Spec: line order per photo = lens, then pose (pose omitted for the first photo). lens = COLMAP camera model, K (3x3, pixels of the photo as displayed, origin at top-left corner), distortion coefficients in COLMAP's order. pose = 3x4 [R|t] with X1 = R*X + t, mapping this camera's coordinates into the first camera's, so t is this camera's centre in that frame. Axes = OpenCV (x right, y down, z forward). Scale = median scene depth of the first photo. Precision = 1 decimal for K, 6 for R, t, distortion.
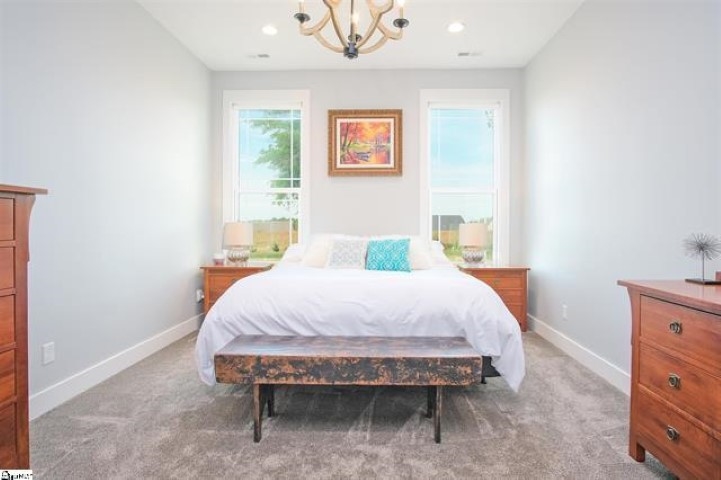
lens RADIAL K [[391.3, 0, 359.7], [0, 391.3, 234.9], [0, 0, 1]] dist [-0.036925, 0.011384]
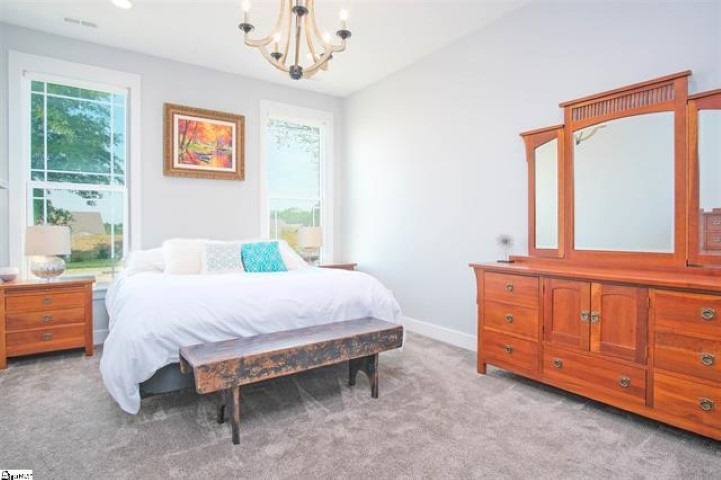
lens RADIAL K [[391.3, 0, 366.3], [0, 391.3, 240.2], [0, 0, 1]] dist [-0.036925, 0.011384]
pose [[0.795091, -0.020327, 0.606149, -0.504378], [0.017061, 0.999792, 0.011148, -0.002181], [-0.606250, 0.001478, 0.795273, -0.007646]]
